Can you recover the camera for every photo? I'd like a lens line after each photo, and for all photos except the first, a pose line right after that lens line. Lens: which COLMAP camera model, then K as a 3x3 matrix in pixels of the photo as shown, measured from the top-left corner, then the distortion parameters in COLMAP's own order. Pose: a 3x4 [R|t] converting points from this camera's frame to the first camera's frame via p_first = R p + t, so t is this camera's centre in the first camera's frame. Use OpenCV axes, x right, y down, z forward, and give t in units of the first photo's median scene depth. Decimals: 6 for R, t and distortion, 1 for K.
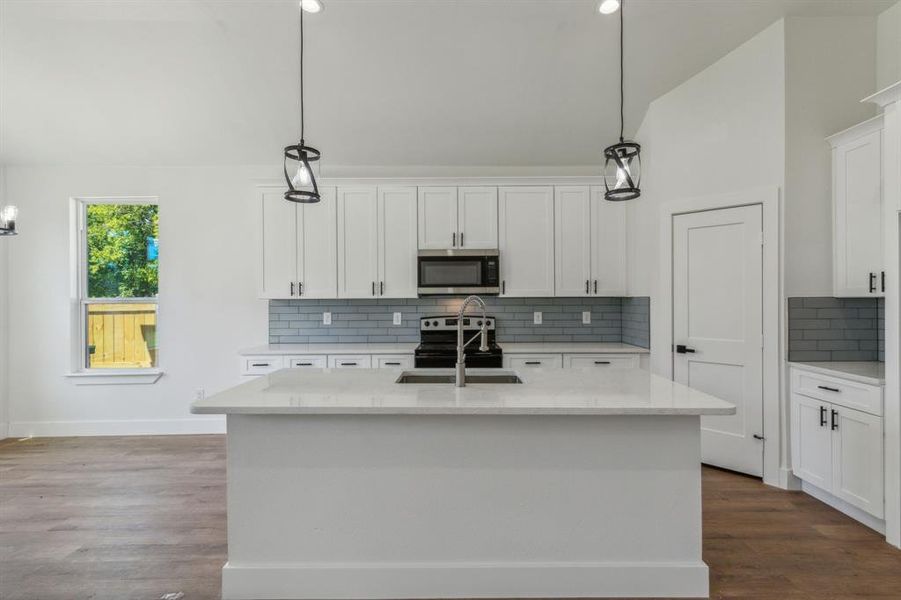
lens RADIAL K [[420.8, 0, 460.4], [0, 420.8, 298.6], [0, 0, 1]] dist [0.007053, -0.000016]
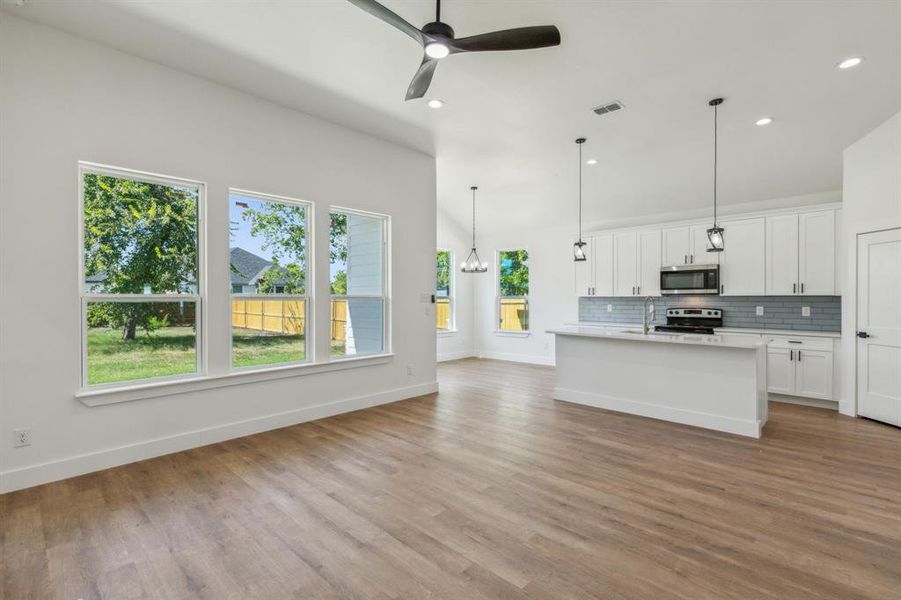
lens RADIAL K [[416.7, 0, 450.5], [0, 416.7, 300.0], [0, 0, 1]] dist [0.004641, -0.000631]
pose [[0.715782, 0.007634, -0.698282, 0.423421], [-0.000852, 0.999949, 0.010059, -0.002304], [0.698323, -0.006605, 0.715752, -0.706983]]
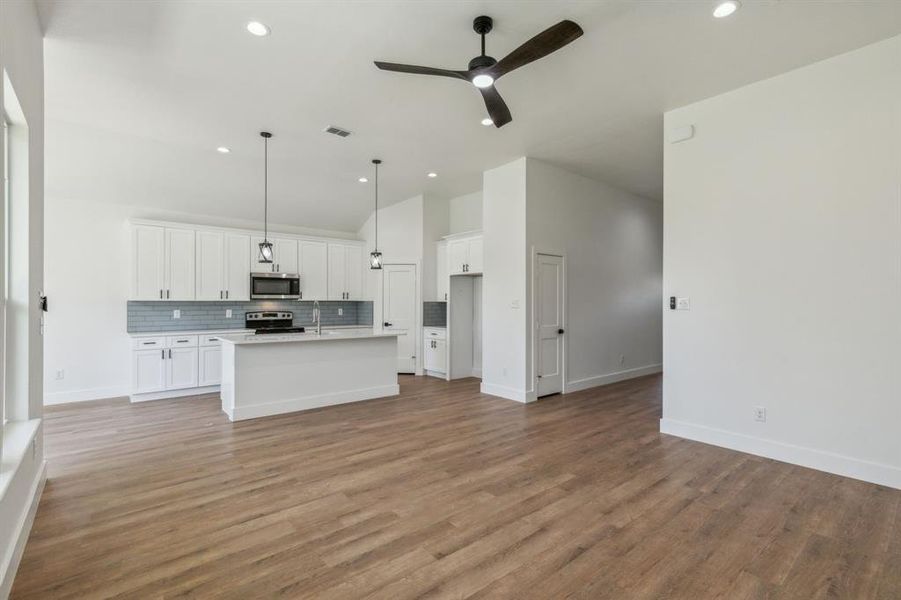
lens RADIAL K [[416.7, 0, 450.5], [0, 416.7, 300.0], [0, 0, 1]] dist [0.004641, -0.000631]
pose [[0.773868, 0.008632, 0.633288, -0.513035], [-0.006462, 0.999963, -0.005733, -0.000151], [-0.633314, 0.000345, 0.773895, -0.776650]]
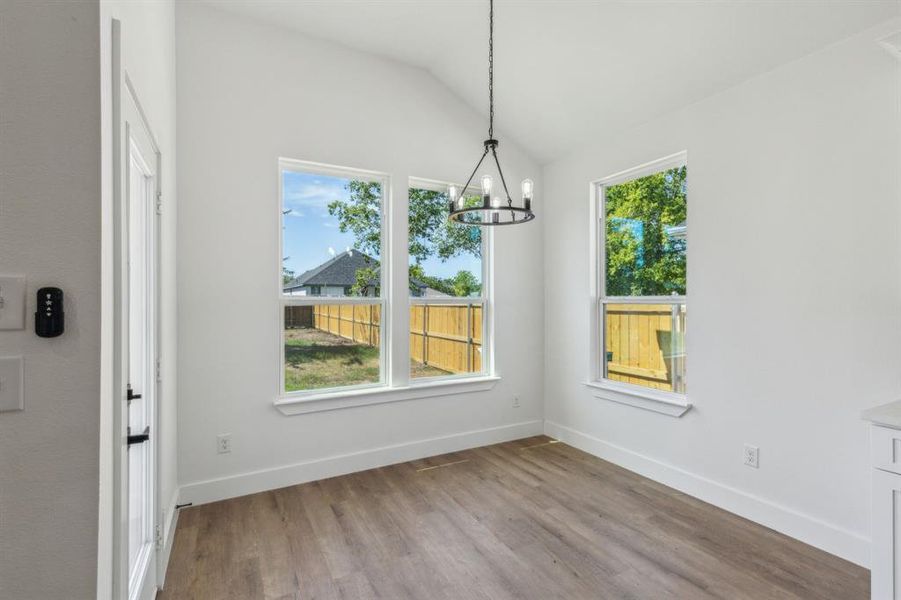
lens RADIAL K [[416.7, 0, 450.5], [0, 416.7, 300.0], [0, 0, 1]] dist [0.004641, -0.000631]
pose [[0.467697, 0.006292, -0.883866, -0.292880], [-0.000686, 0.999977, 0.006756, 0.000132], [0.883889, -0.002553, 0.467691, 0.340039]]
